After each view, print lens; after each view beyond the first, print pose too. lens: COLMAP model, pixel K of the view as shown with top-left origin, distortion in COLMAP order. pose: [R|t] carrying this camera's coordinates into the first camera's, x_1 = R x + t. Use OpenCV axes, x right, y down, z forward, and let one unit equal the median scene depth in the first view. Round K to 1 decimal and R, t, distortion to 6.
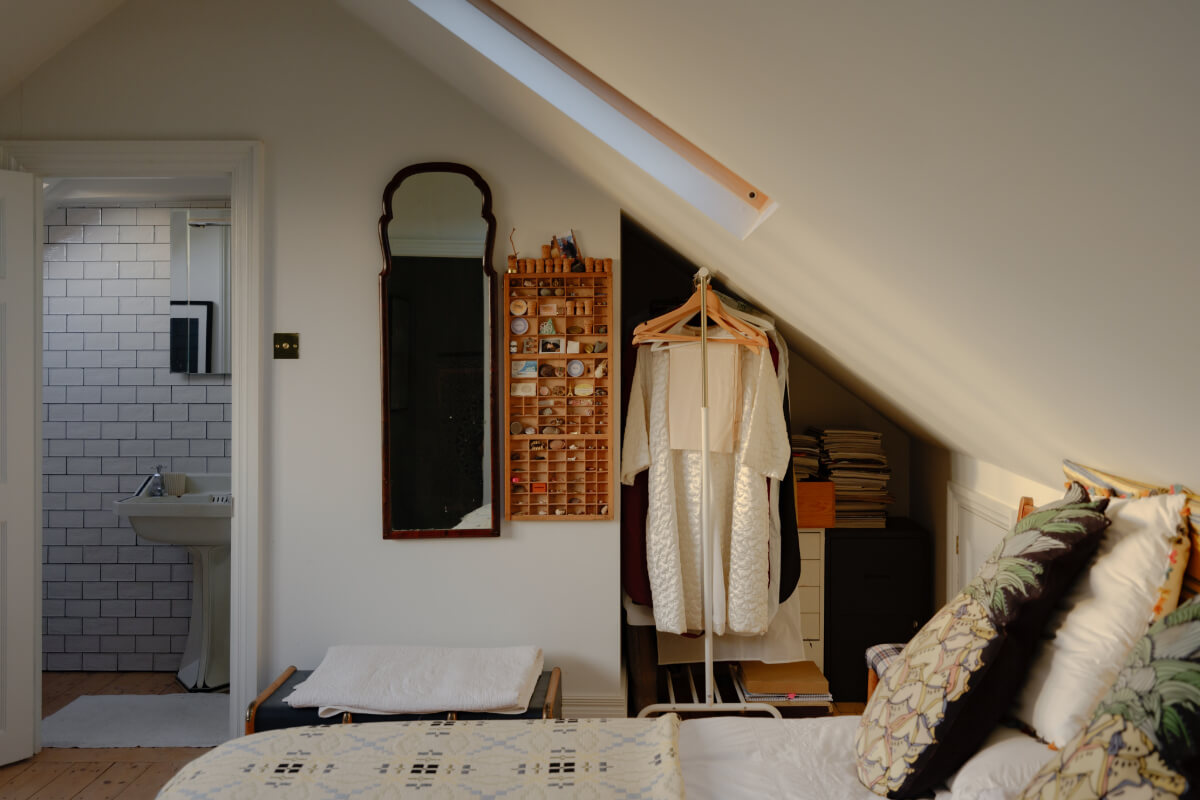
lens RADIAL K [[1016.3, 0, 600.0], [0, 1016.3, 400.0], [0, 0, 1]] dist [0.006958, 0.013142]
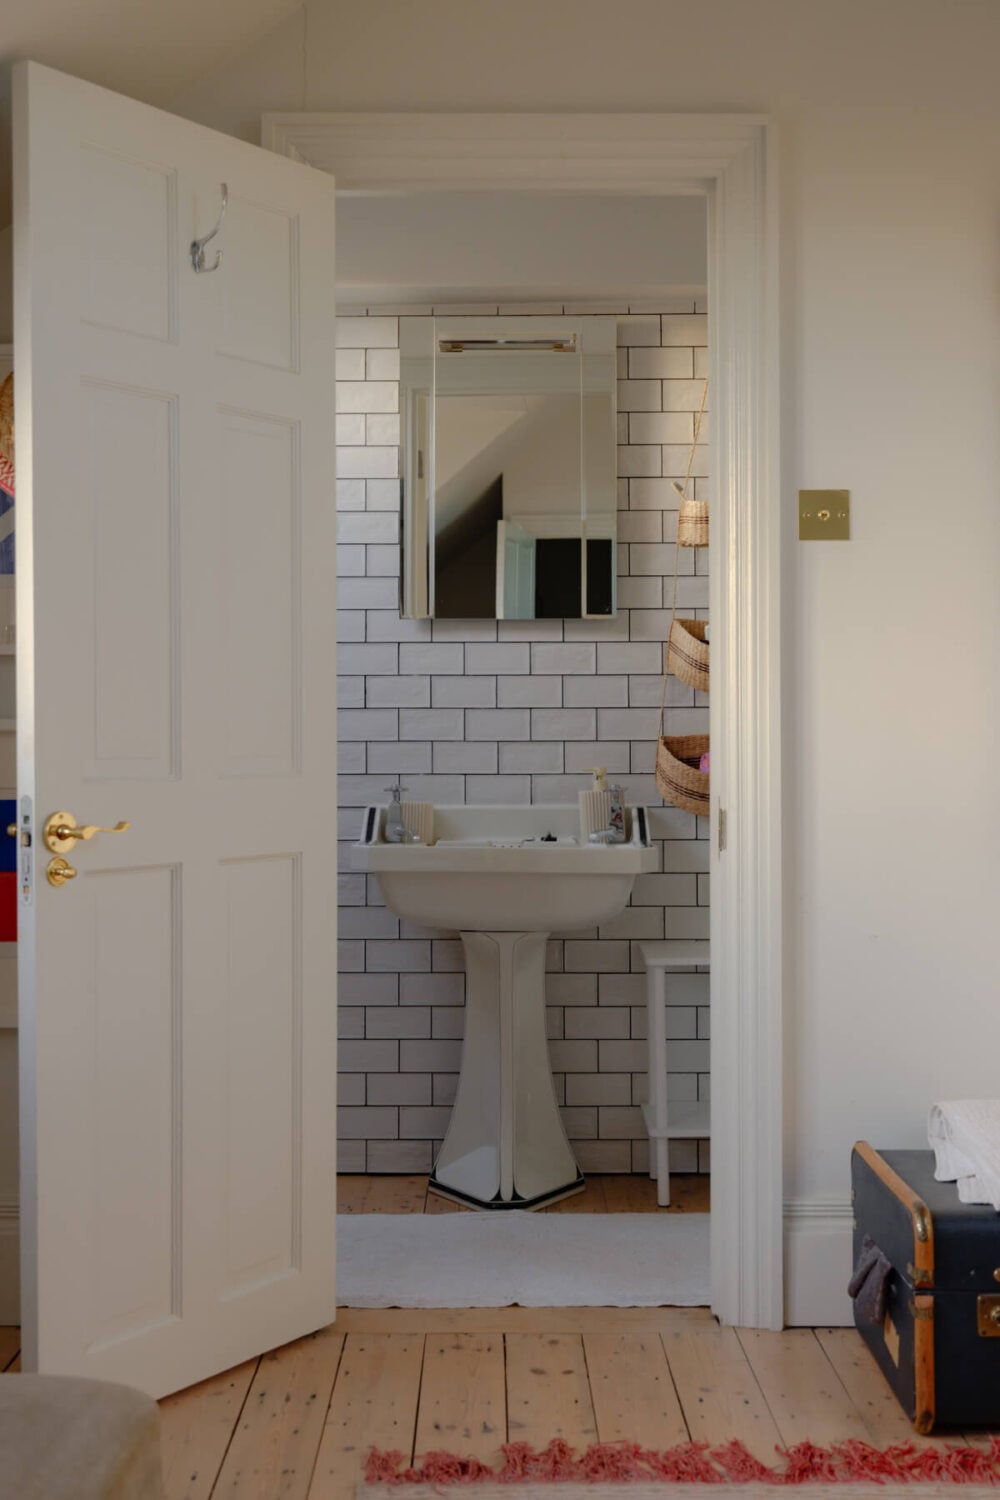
lens RADIAL K [[1551.9, 0, 496.7], [0, 1551.9, 780.1], [0, 0, 1]] dist [0.013312, 0.012117]
pose [[0.999834, 0.000033, 0.018210, -0.492977], [0.000374, 0.999750, -0.022346, 0.098820], [-0.018206, 0.022350, 0.999584, 0.227200]]
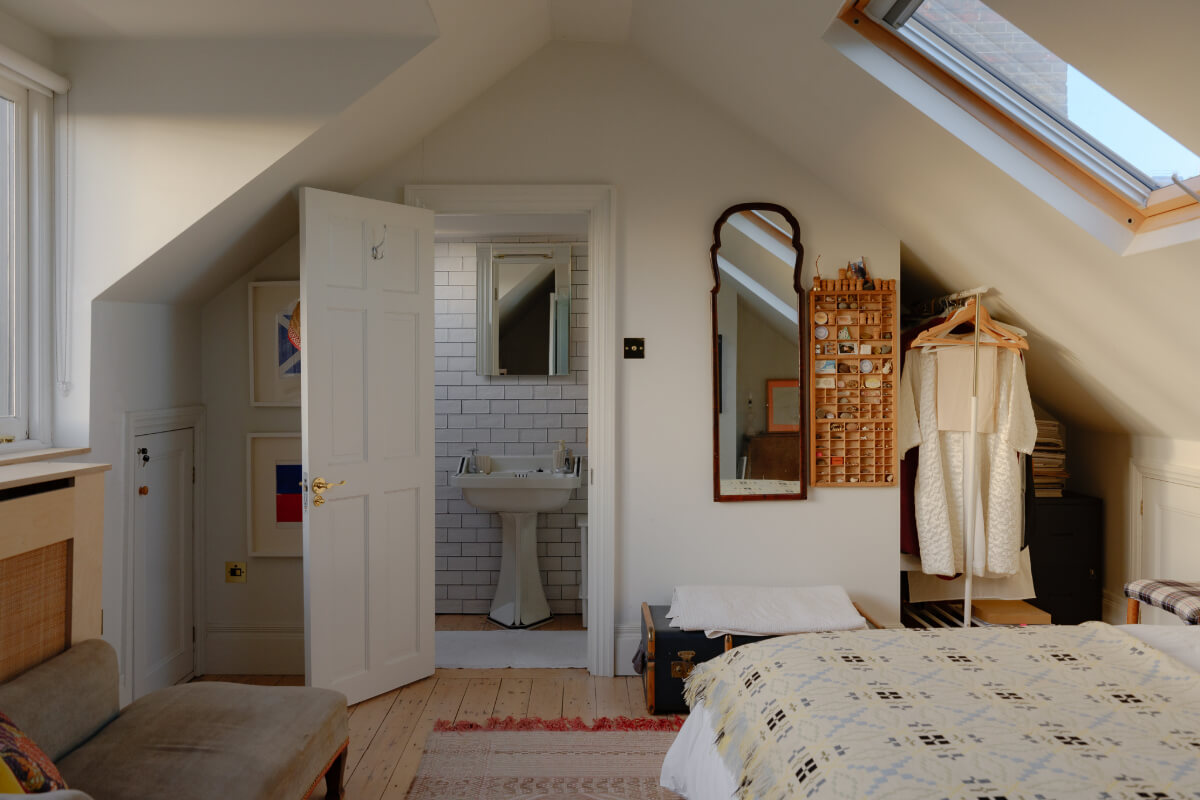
lens RADIAL K [[827.2, 0, 587.1], [0, 827.2, 419.2], [0, 0, 1]] dist [0.000191, -0.010451]
pose [[0.999816, 0.001016, 0.019140, -0.390646], [-0.001015, 0.999999, -0.000069, 0.034986], [-0.019140, 0.000050, 0.999817, -0.021438]]
